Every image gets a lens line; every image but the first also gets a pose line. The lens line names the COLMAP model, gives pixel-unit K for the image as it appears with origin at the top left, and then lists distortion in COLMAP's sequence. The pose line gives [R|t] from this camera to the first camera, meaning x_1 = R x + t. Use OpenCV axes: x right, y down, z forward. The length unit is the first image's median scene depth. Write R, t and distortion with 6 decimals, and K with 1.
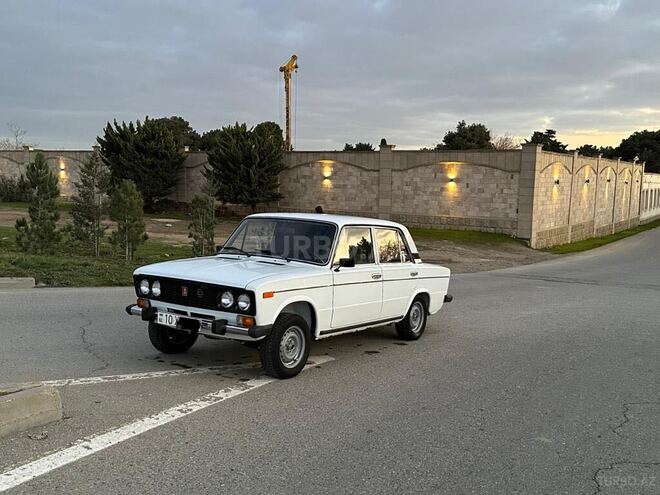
lens RADIAL K [[684.8, 0, 332.2], [0, 684.8, 242.6], [0, 0, 1]] dist [0.190850, -0.383694]
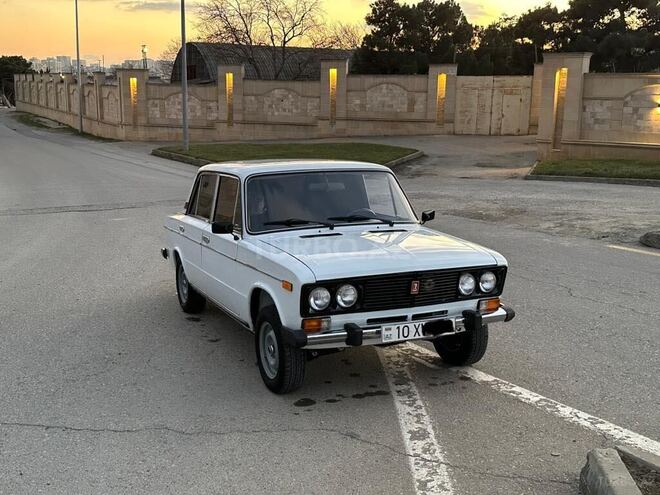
lens RADIAL K [[771.7, 0, 334.6], [0, 771.7, 246.6], [0, 0, 1]] dist [0.192832, -0.390865]
pose [[0.527719, -0.183041, 0.829463, -0.400930], [0.077279, 0.982802, 0.167712, -0.048696], [-0.845897, -0.024405, 0.532788, 0.285783]]
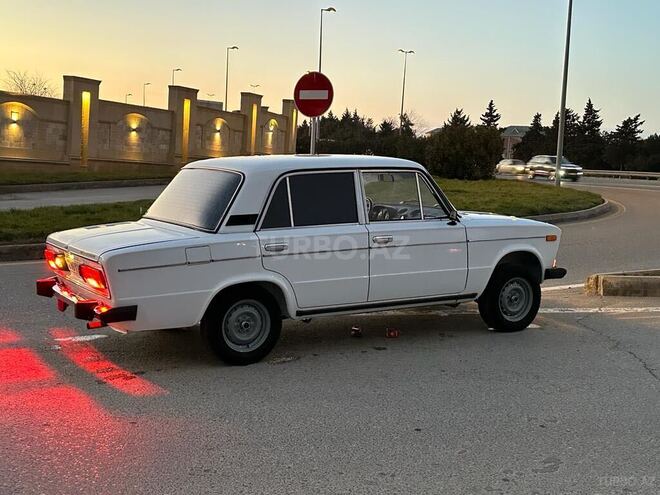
lens RADIAL K [[908.3, 0, 330.0], [0, 908.3, 247.5], [0, 0, 1]] dist [0.154676, -0.101493]
pose [[-0.901634, -0.109686, 0.418360, -0.249460], [-0.033073, 0.981960, 0.186175, -0.068286], [-0.431233, 0.154025, -0.888996, 1.018489]]
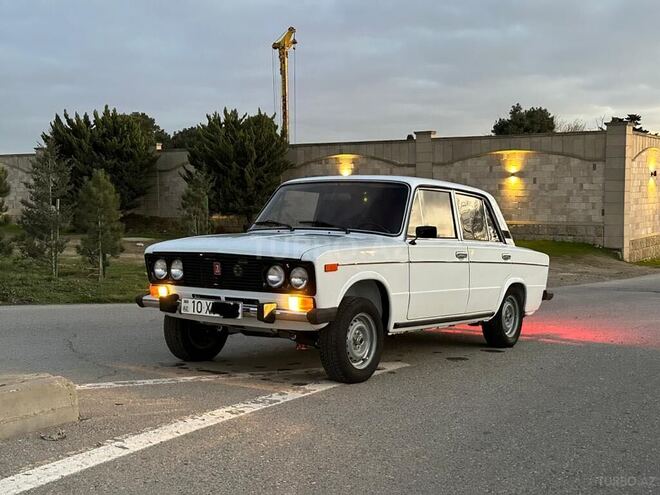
lens RADIAL K [[908.3, 0, 330.0], [0, 908.3, 247.5], [0, 0, 1]] dist [0.154676, -0.101493]
pose [[0.999562, -0.026507, -0.013136, -0.034082], [0.026066, 0.999127, -0.032660, 0.036593], [0.013990, 0.032304, 0.999380, 0.004339]]
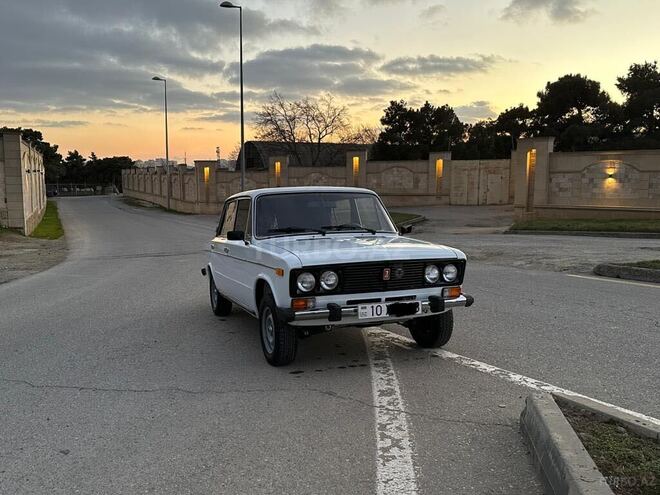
lens RADIAL K [[592.0, 0, 331.1], [0, 592.0, 255.8], [0, 0, 1]] dist [0.180690, -0.359688]
pose [[0.569495, -0.129005, 0.811809, -0.372558], [0.091766, 0.991412, 0.093171, -0.011724], [-0.816857, 0.021436, 0.576442, 0.279524]]
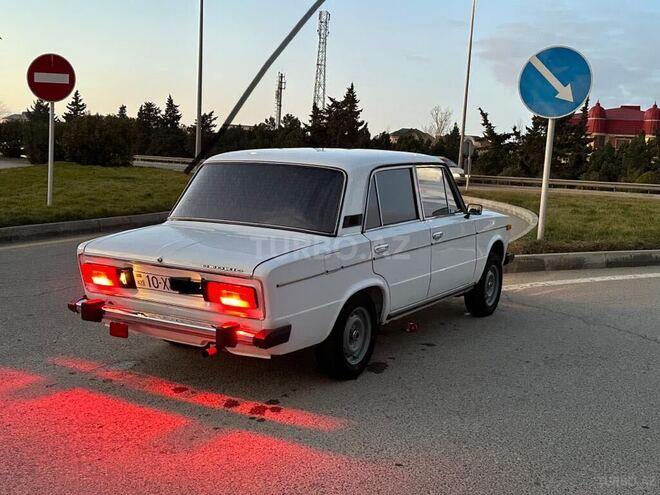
lens RADIAL K [[813.9, 0, 330.0], [0, 813.9, 247.5], [0, 0, 1]] dist [0.115625, -0.027569]
pose [[-0.995319, -0.075488, -0.060343, 0.007466], [-0.085313, 0.979654, 0.181658, -0.050737], [0.045402, 0.185956, -0.981509, 0.998018]]
